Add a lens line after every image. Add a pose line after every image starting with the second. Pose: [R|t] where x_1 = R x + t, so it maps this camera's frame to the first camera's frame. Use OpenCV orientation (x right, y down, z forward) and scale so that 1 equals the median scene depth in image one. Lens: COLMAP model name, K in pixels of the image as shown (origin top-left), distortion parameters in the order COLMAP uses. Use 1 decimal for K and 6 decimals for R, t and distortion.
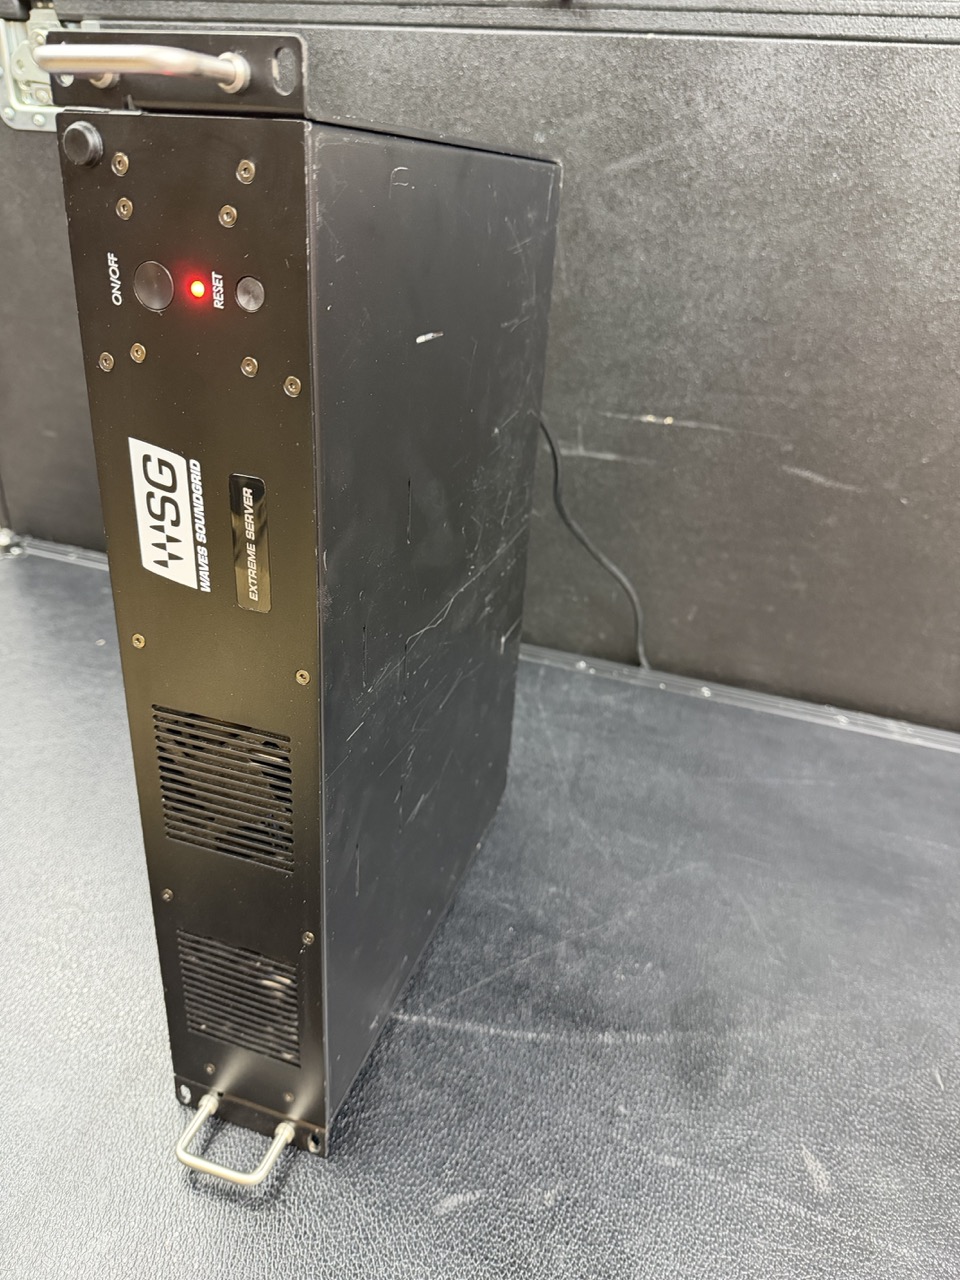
lens RADIAL K [[936.2, 0, 463.3], [0, 936.2, 630.5], [0, 0, 1]] dist [-0.015644, -0.001736]
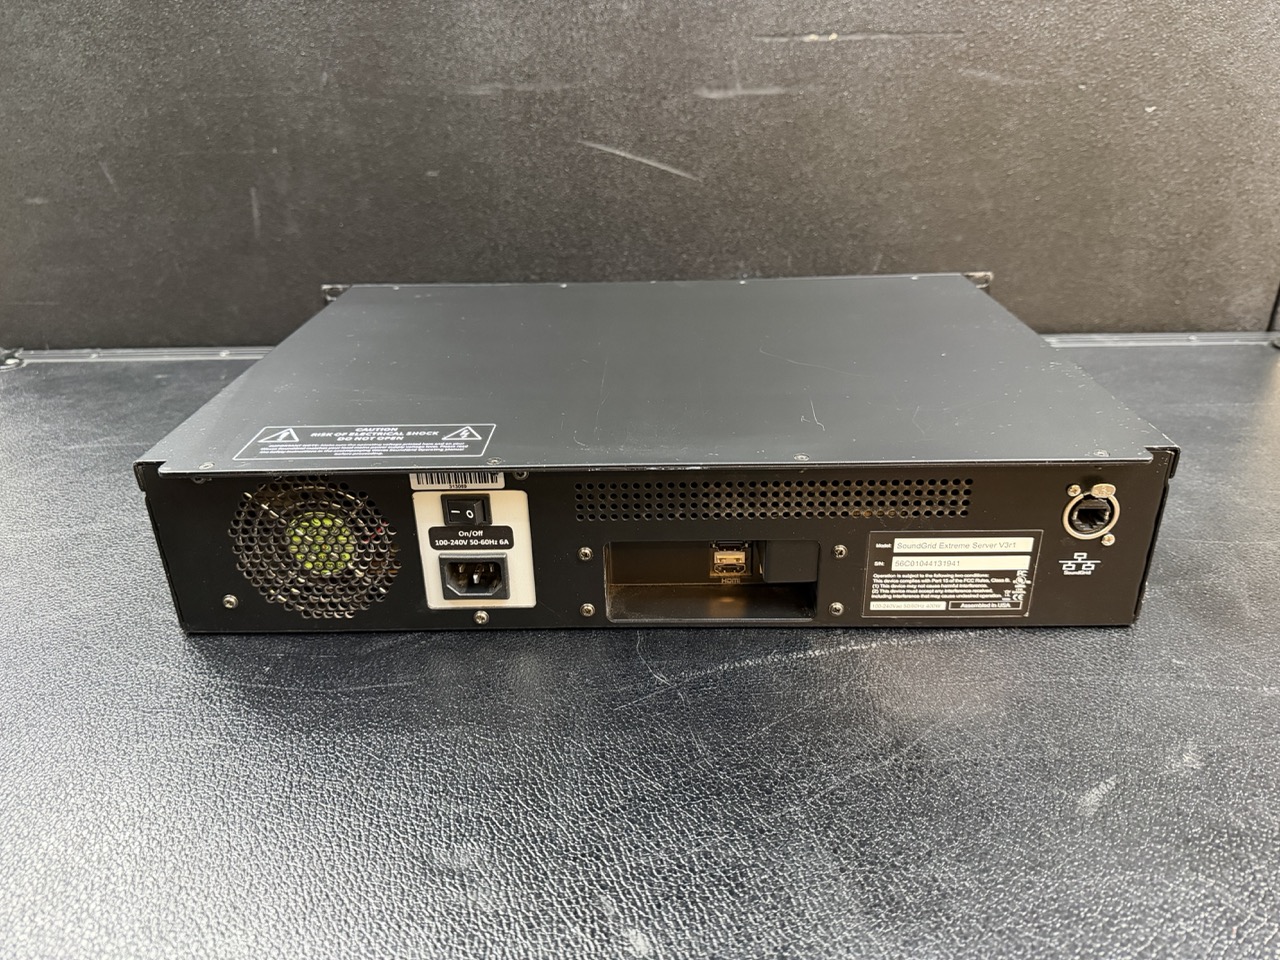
lens RADIAL K [[937.9, 0, 635.6], [0, 937.9, 467.9], [0, 0, 1]] dist [-0.022259, 0.006594]
pose [[0.949791, -0.191983, 0.247061, -0.292122], [0.207453, 0.977509, -0.037935, 0.196047], [-0.234221, 0.087284, 0.968257, 0.224012]]
